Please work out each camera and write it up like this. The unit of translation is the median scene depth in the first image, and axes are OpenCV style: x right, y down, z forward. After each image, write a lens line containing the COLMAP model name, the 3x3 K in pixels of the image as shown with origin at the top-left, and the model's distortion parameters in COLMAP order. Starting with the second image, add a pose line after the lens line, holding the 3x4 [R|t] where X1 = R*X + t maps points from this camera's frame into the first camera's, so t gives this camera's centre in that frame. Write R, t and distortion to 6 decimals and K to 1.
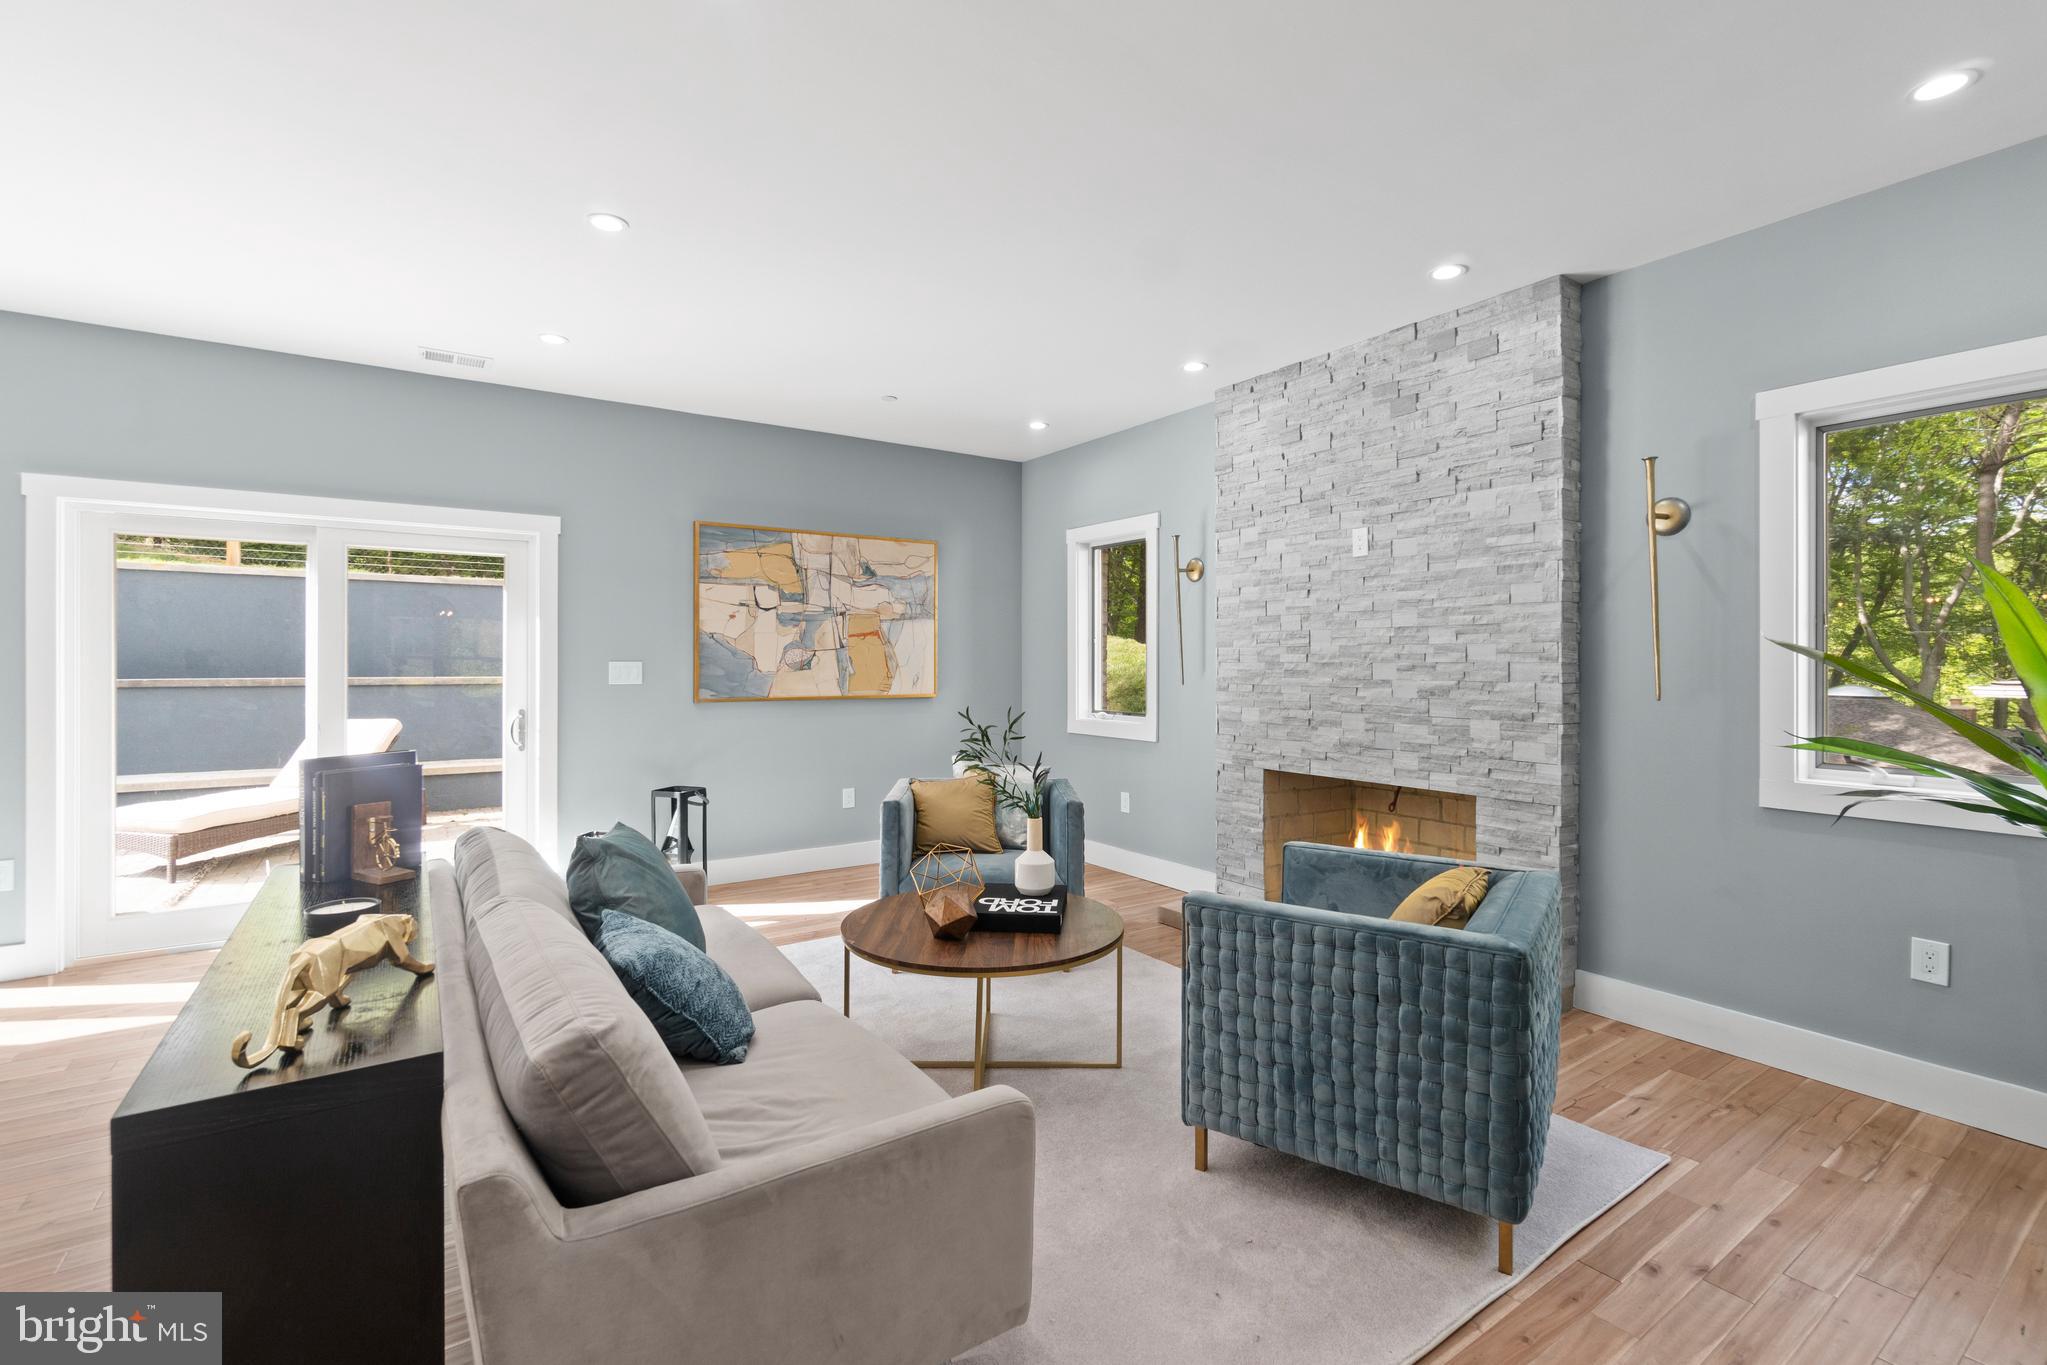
lens RADIAL K [[887.3, 0, 1010.6], [0, 887.3, 665.6], [0, 0, 1]] dist [-0.000885, 0.000388]
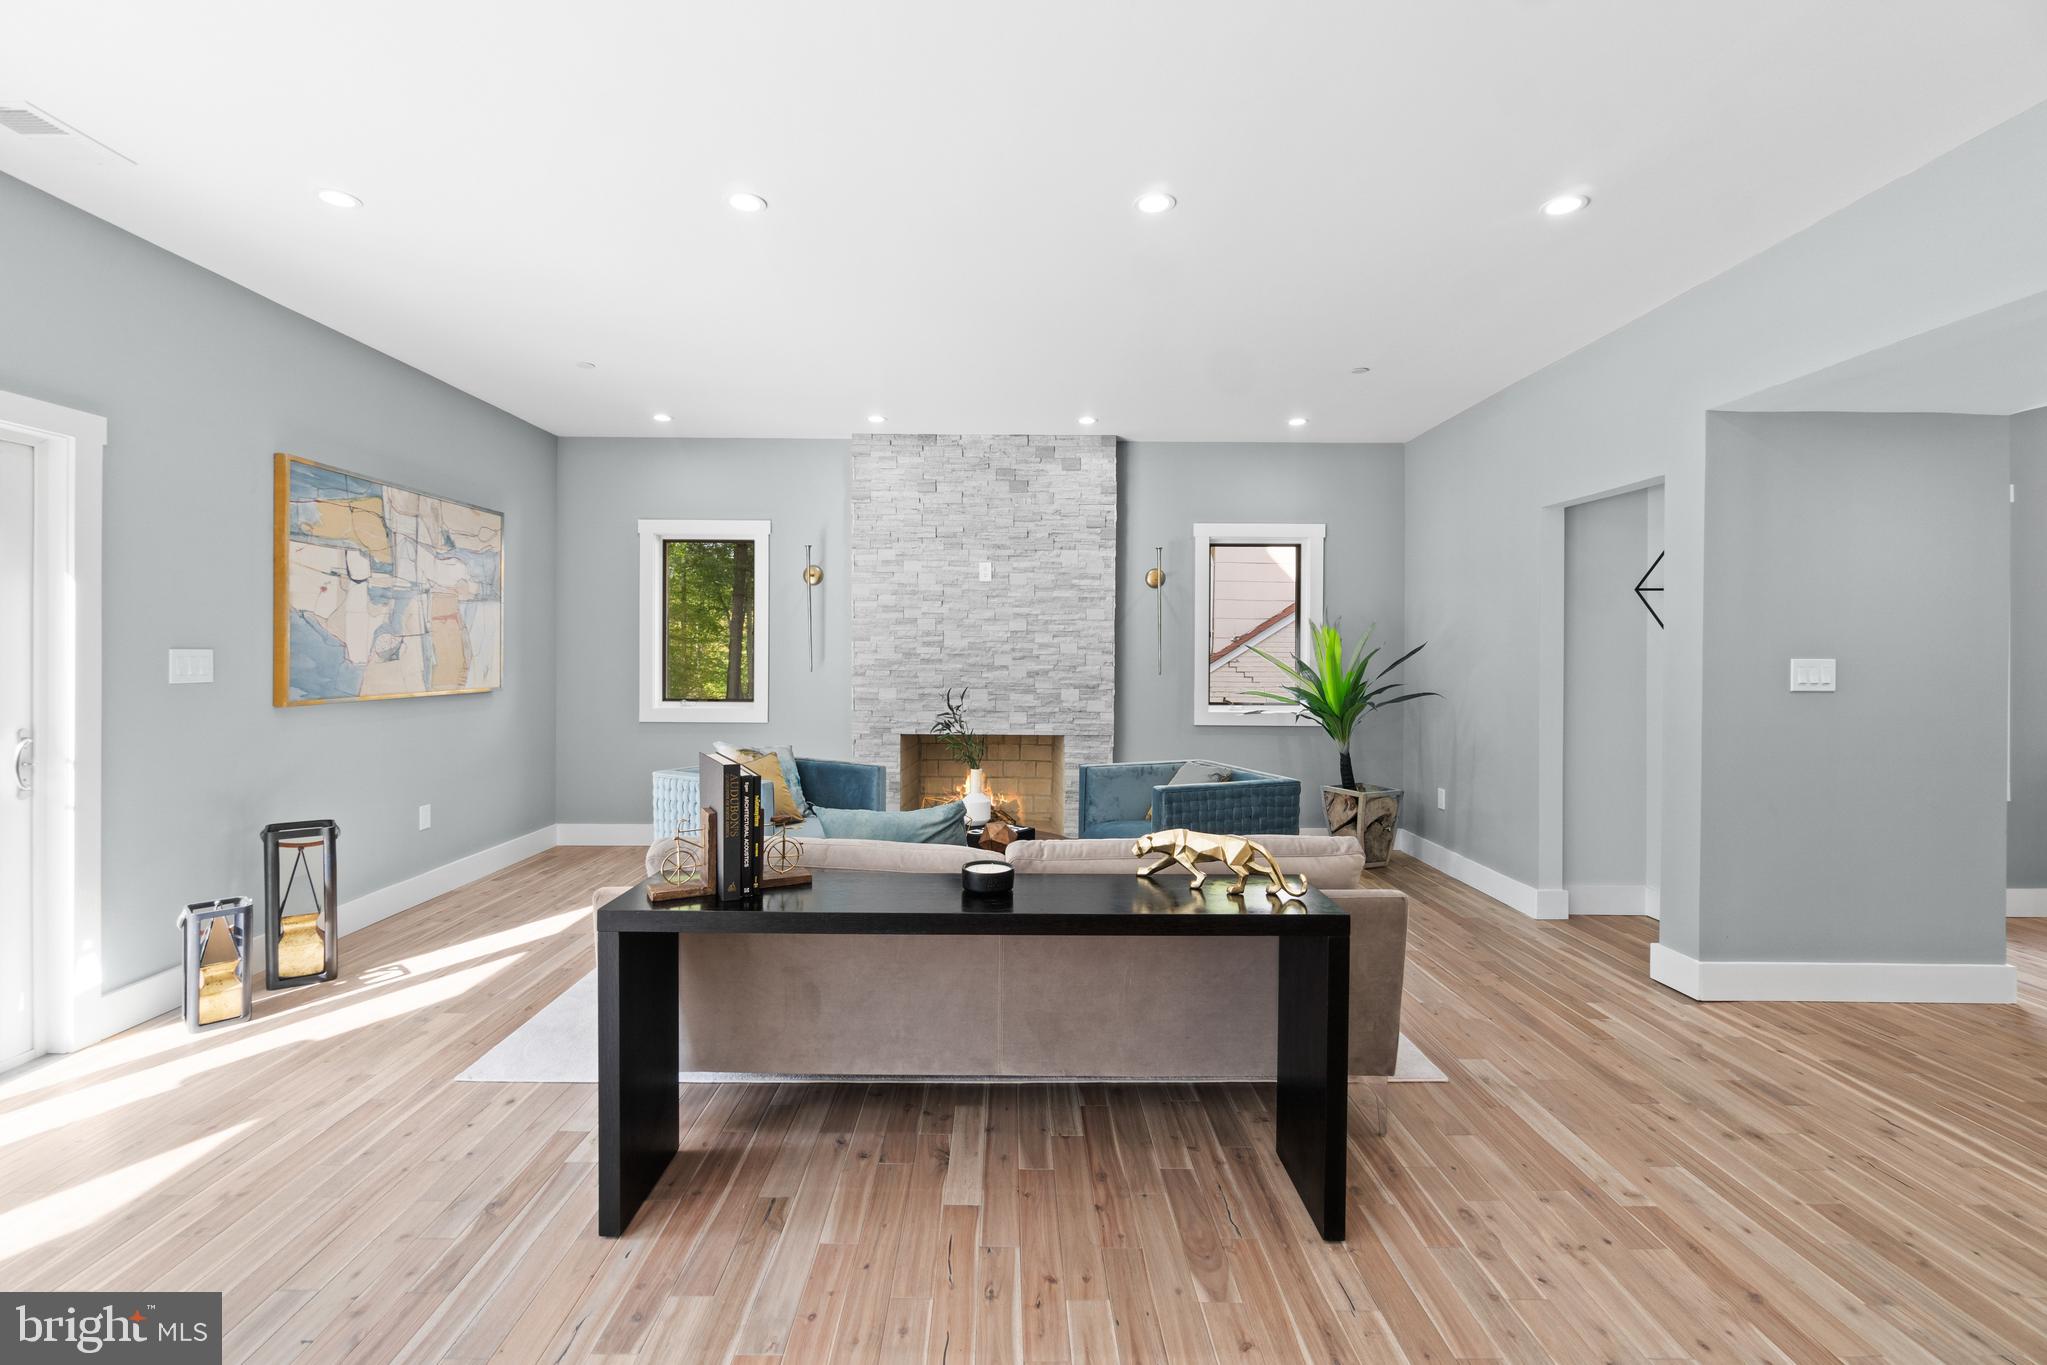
lens RADIAL K [[887.3, 0, 1010.6], [0, 887.3, 665.6], [0, 0, 1]] dist [-0.000885, 0.000388]
pose [[0.566535, -0.008172, 0.823997, -0.741659], [-0.002297, 0.999931, 0.011497, -0.001064], [-0.824035, -0.008406, 0.566477, 0.126182]]
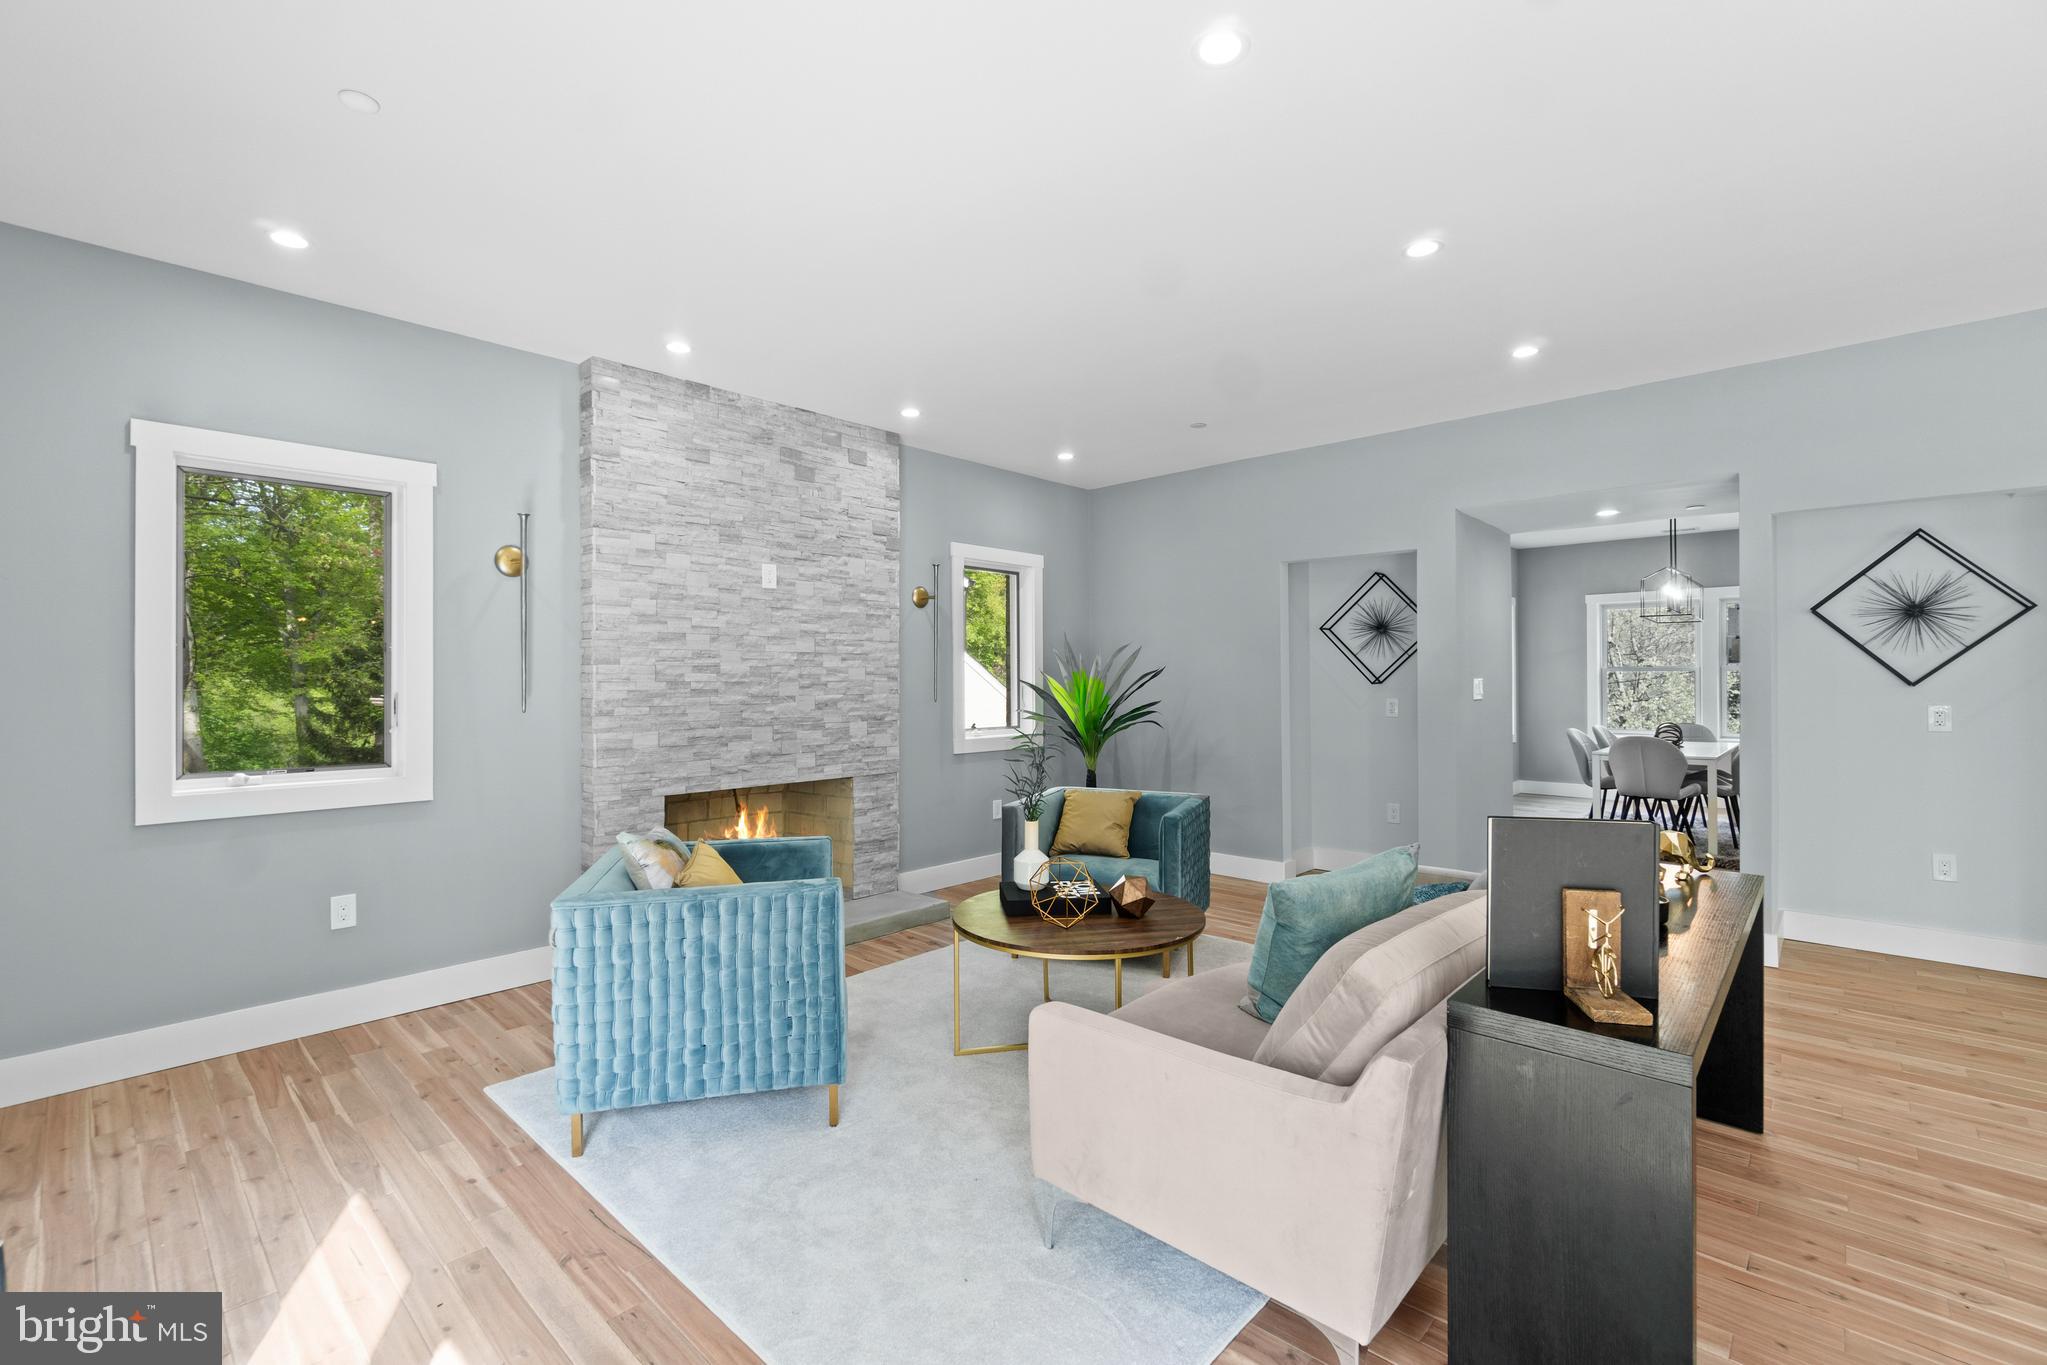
lens RADIAL K [[891.5, 0, 997.5], [0, 891.5, 682.6], [0, 0, 1]] dist [-0.002624, -0.000194]
pose [[-0.211640, -0.003493, 0.977342, -0.742001], [0.007408, 0.999959, 0.005178, -0.005497], [-0.977320, 0.008336, -0.211605, 0.897285]]
